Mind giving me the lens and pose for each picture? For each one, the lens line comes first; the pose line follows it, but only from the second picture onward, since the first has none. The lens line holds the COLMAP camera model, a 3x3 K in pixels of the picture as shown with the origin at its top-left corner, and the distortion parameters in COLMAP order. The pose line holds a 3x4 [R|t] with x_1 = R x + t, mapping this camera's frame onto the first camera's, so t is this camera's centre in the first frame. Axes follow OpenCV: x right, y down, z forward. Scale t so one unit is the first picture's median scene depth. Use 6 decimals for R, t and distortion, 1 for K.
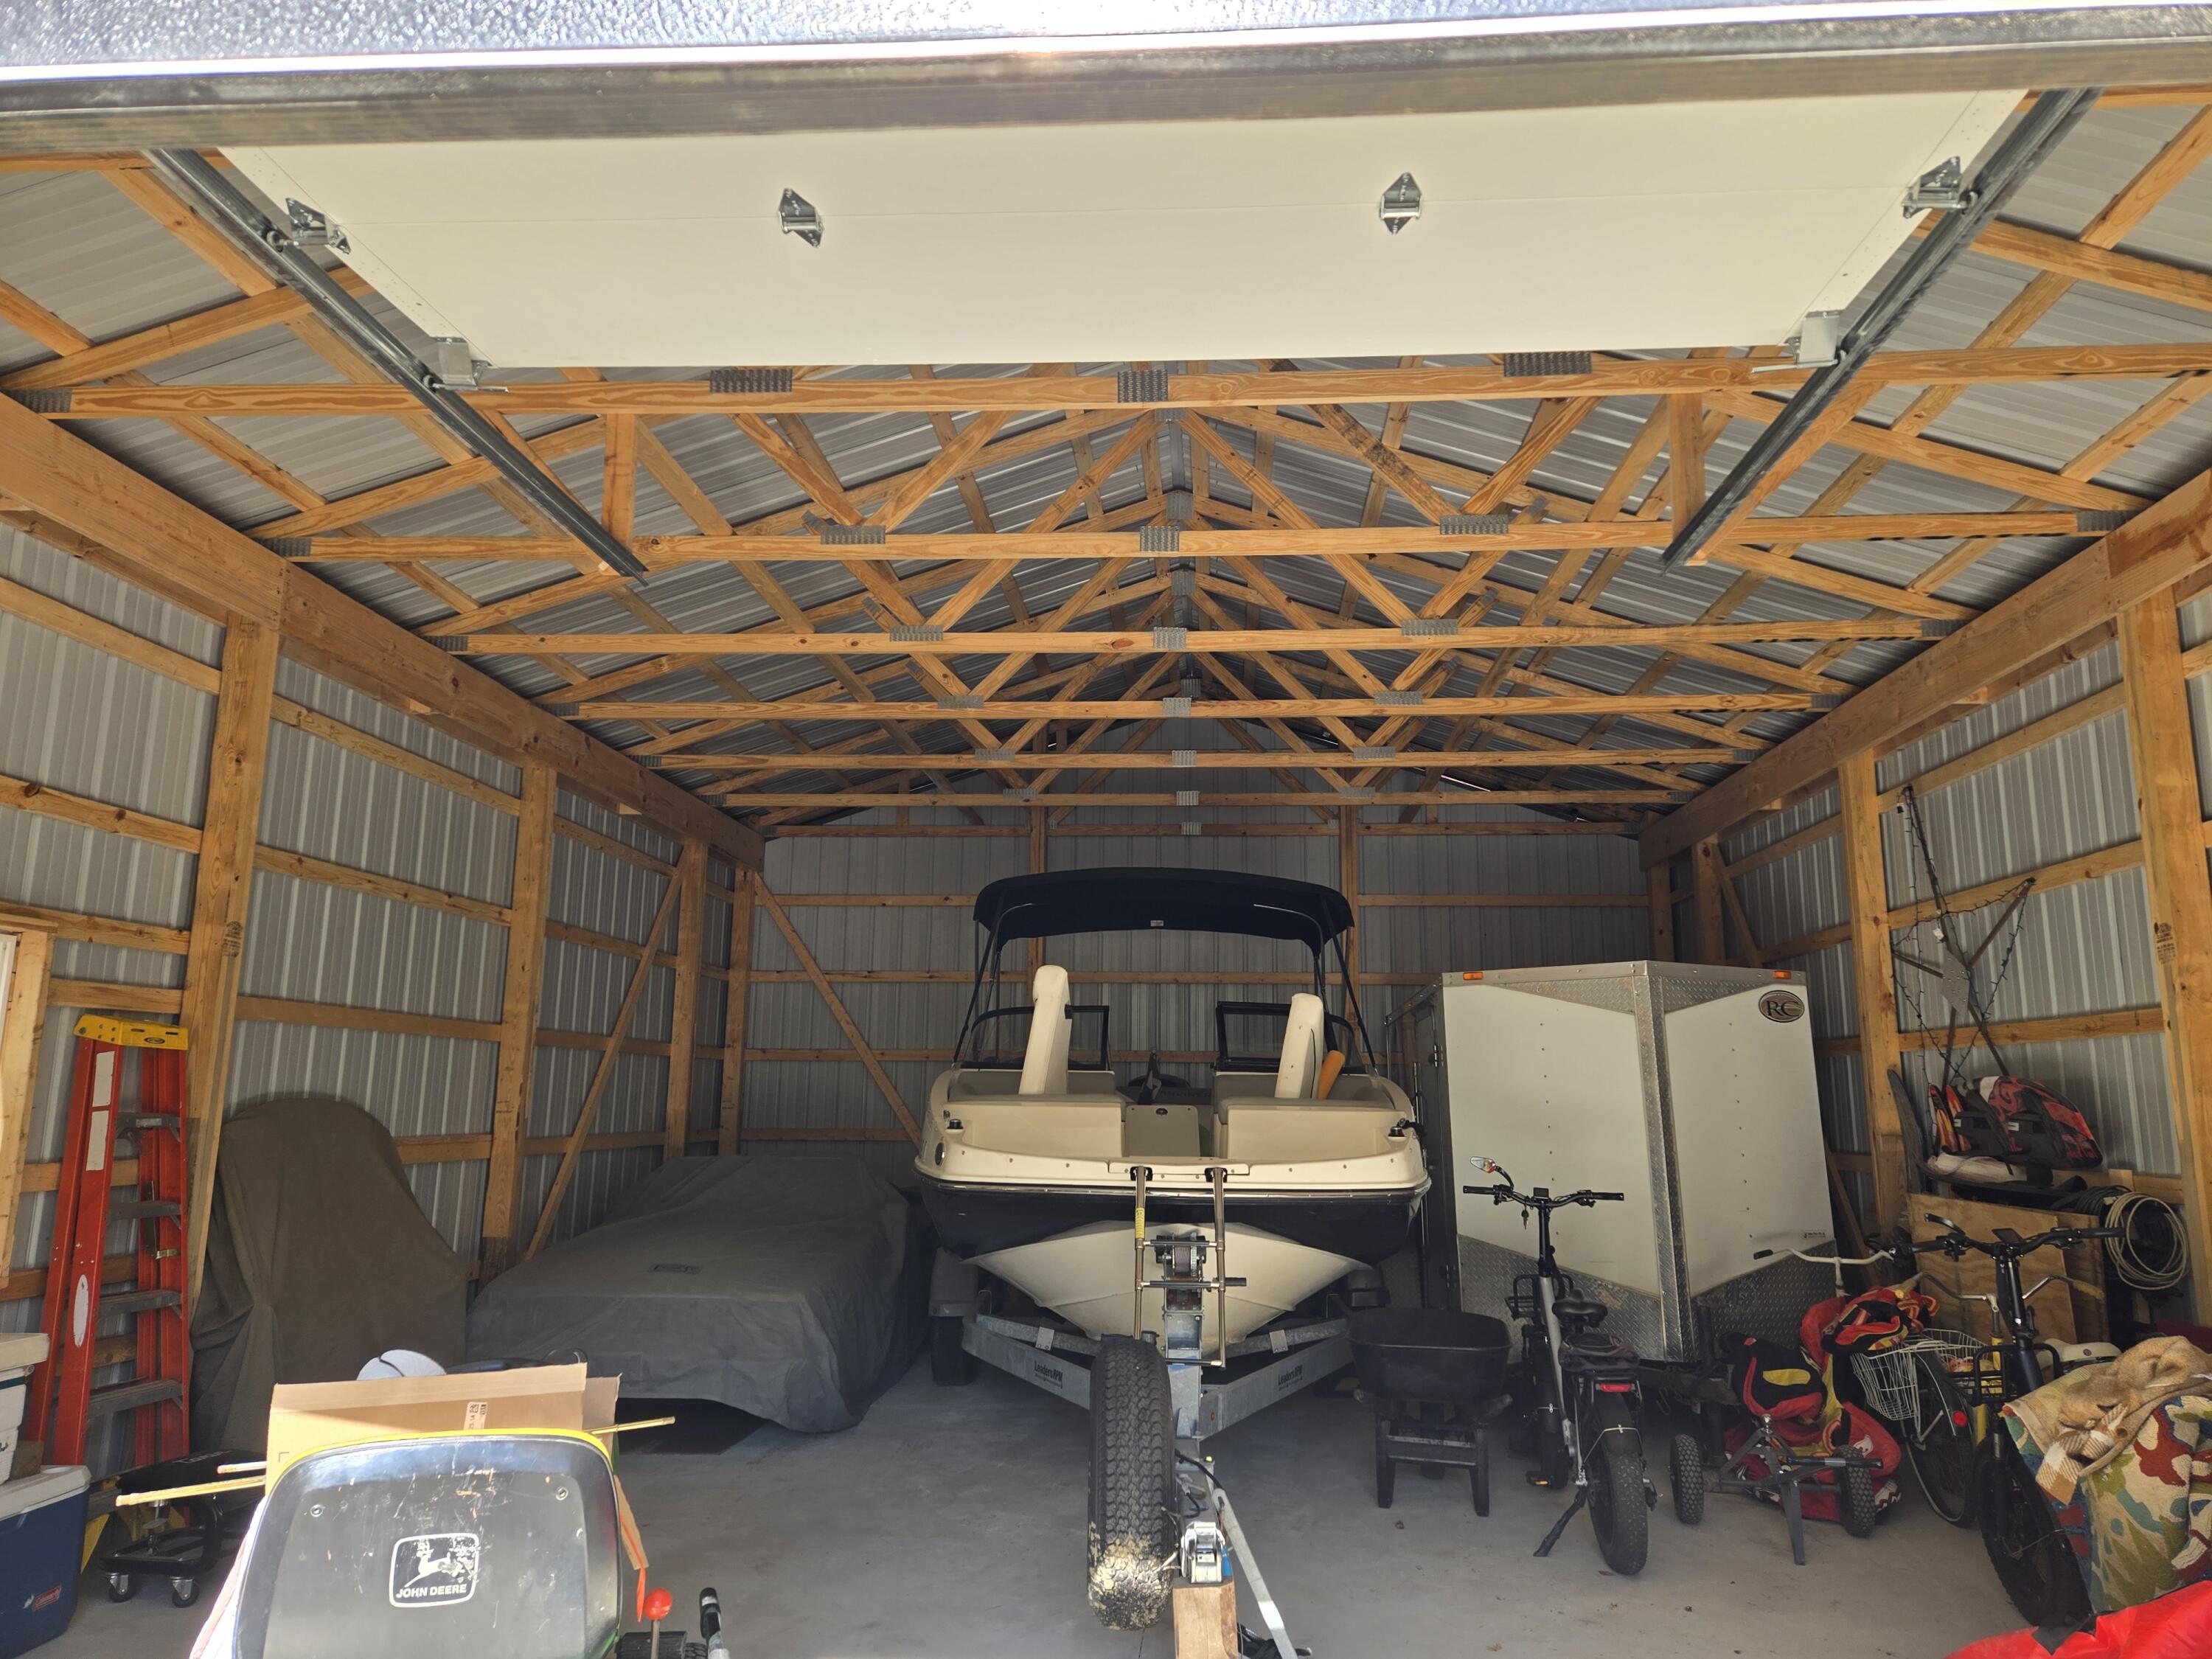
lens RADIAL K [[1470.1, 0, 1121.1], [0, 1470.1, 837.9], [0, 0, 1]] dist [0.073232, -0.042127]
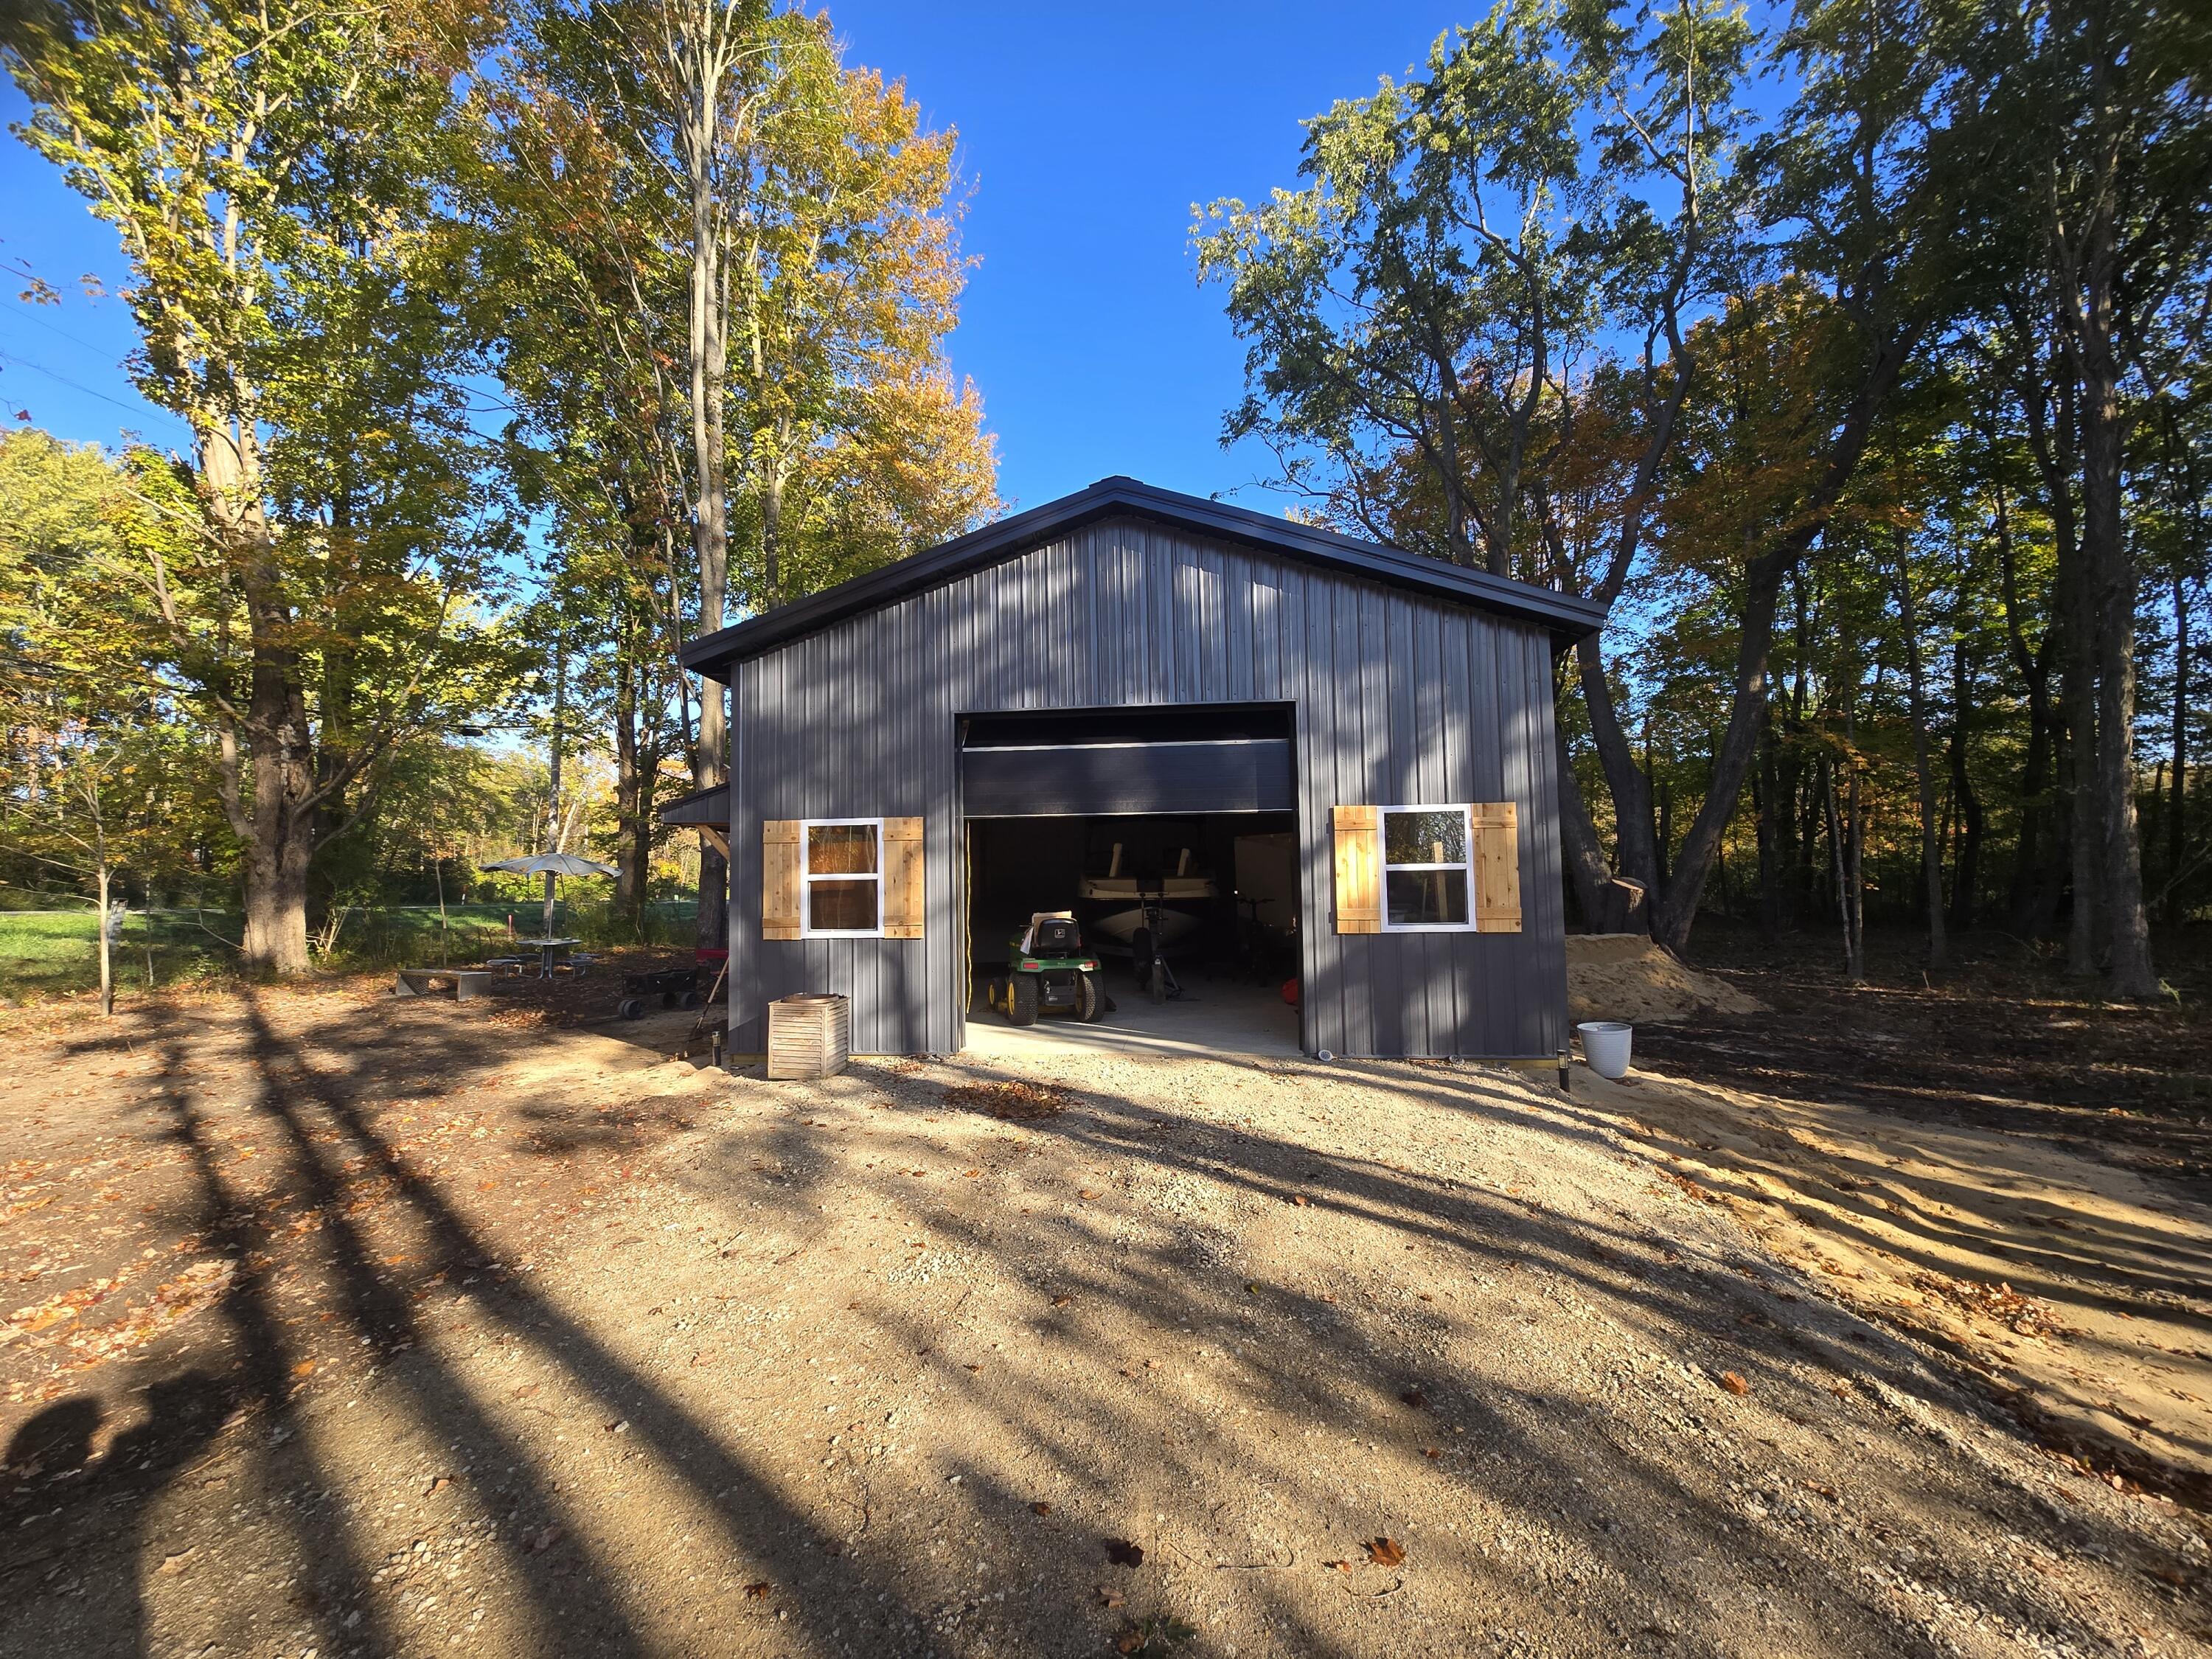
lens RADIAL K [[899.1, 0, 1064.8], [0, 899.1, 839.0], [0, 0, 1]] dist [0.003804, -0.001810]
pose [[0.997709, -0.029556, -0.060861, -0.035640], [0.036942, 0.991588, 0.124047, -0.199587], [0.056683, -0.126011, 0.990408, -1.196017]]
